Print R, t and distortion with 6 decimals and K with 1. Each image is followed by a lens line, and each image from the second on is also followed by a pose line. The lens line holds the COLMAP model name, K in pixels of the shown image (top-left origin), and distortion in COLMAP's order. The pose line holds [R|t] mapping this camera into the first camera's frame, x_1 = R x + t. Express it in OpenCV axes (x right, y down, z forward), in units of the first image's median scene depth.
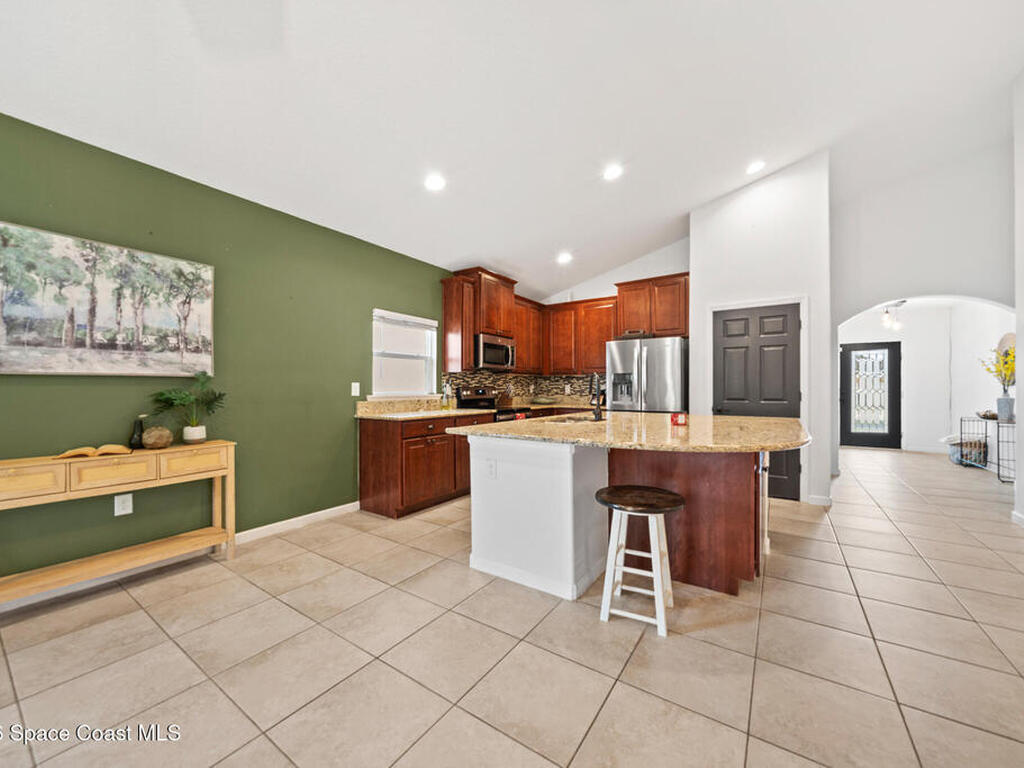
lens RADIAL K [[391.0, 0, 516.5], [0, 391.0, 389.4], [0, 0, 1]] dist [-0.010936, -0.000069]
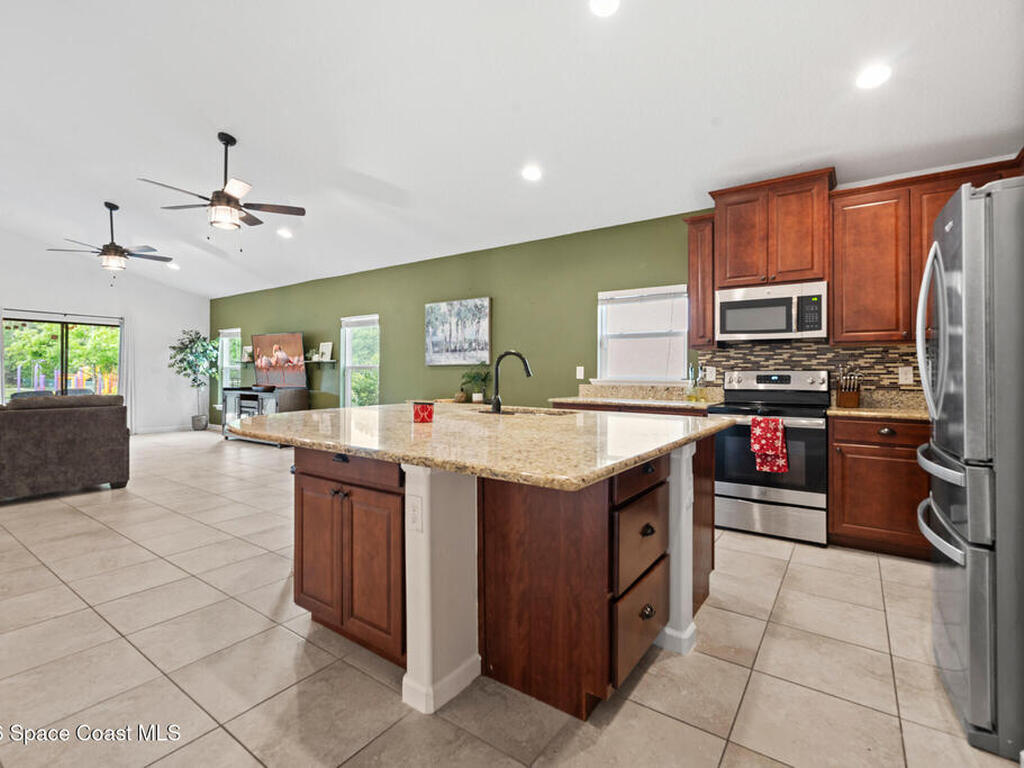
lens RADIAL K [[488.3, 0, 511.1], [0, 488.3, 368.2], [0, 0, 1]] dist [0.000678, -0.000141]
pose [[-0.020385, -0.002926, -0.999788, 0.883412], [-0.004006, 0.999988, -0.002845, -0.007745], [0.999784, 0.003947, -0.020397, 0.789205]]
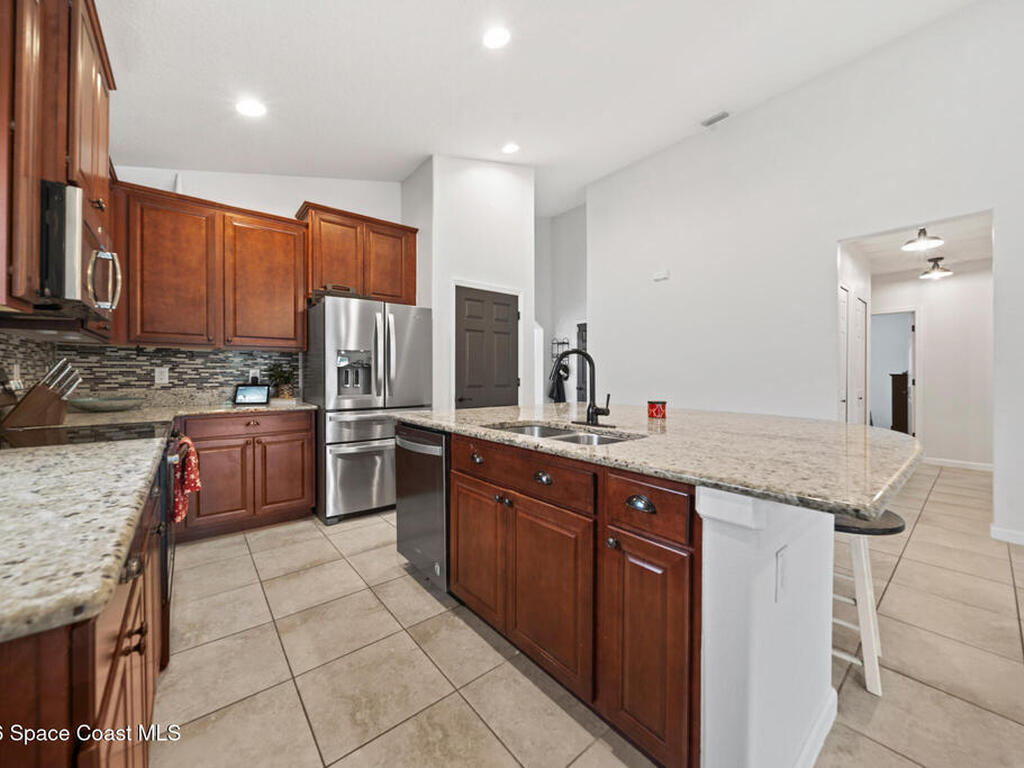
lens RADIAL K [[393.1, 0, 501.4], [0, 393.1, 375.2], [0, 0, 1]] dist [0.000344, 0.000020]
pose [[0.293053, 0.000984, 0.956096, -0.327416], [0.001336, 0.999998, -0.001439, -0.000321], [-0.956095, 0.001699, 0.293051, 0.714648]]
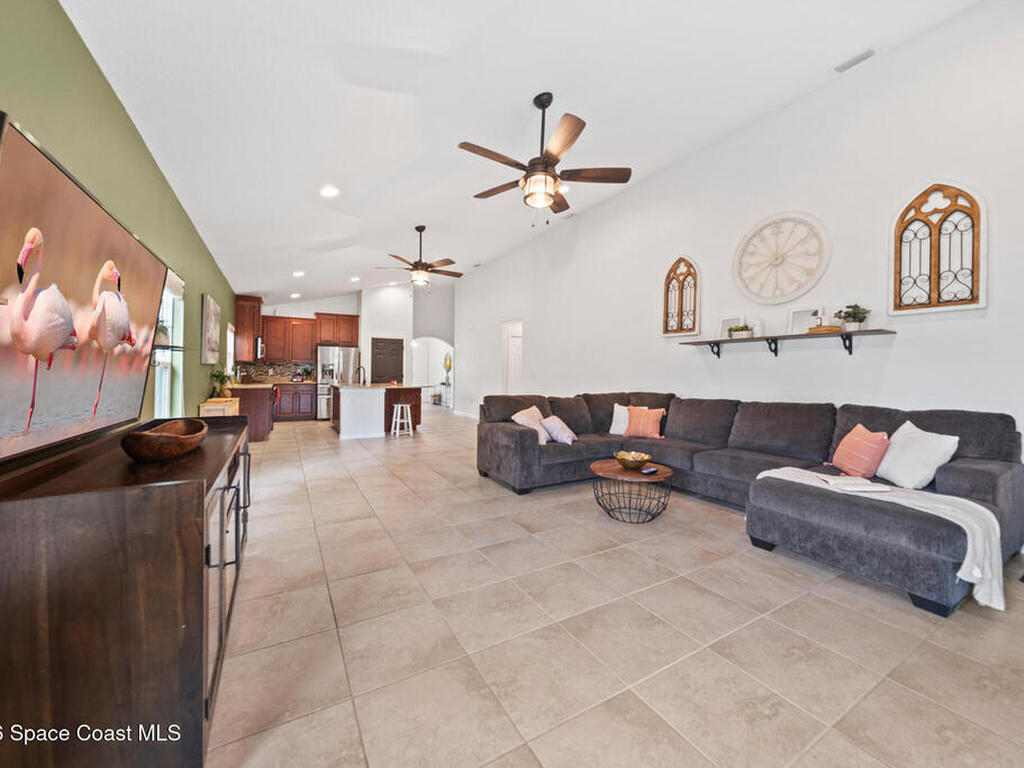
lens RADIAL K [[400.5, 0, 508.9], [0, 400.5, 368.8], [0, 0, 1]] dist [0.000370, -0.000013]
pose [[0.441102, 0.014504, 0.897340, -1.326739], [-0.005560, 0.999894, -0.013429, 0.004563], [-0.897440, 0.000935, 0.441136, -0.788433]]
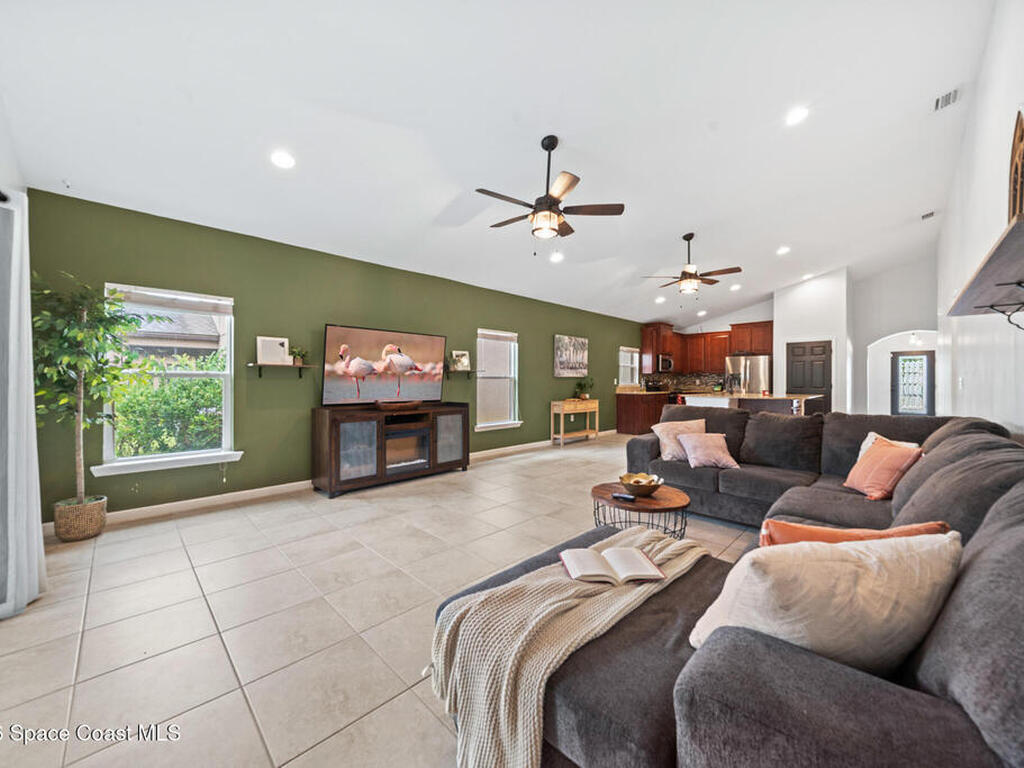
lens RADIAL K [[394.1, 0, 512.0], [0, 394.1, 384.0], [0, 0, 1]] dist [-0.009131, 0.000031]
pose [[0.981098, 0.002931, -0.193487, -0.532144], [-0.002590, 0.999995, 0.002016, 0.009834], [0.193492, -0.001477, 0.981101, -1.364782]]
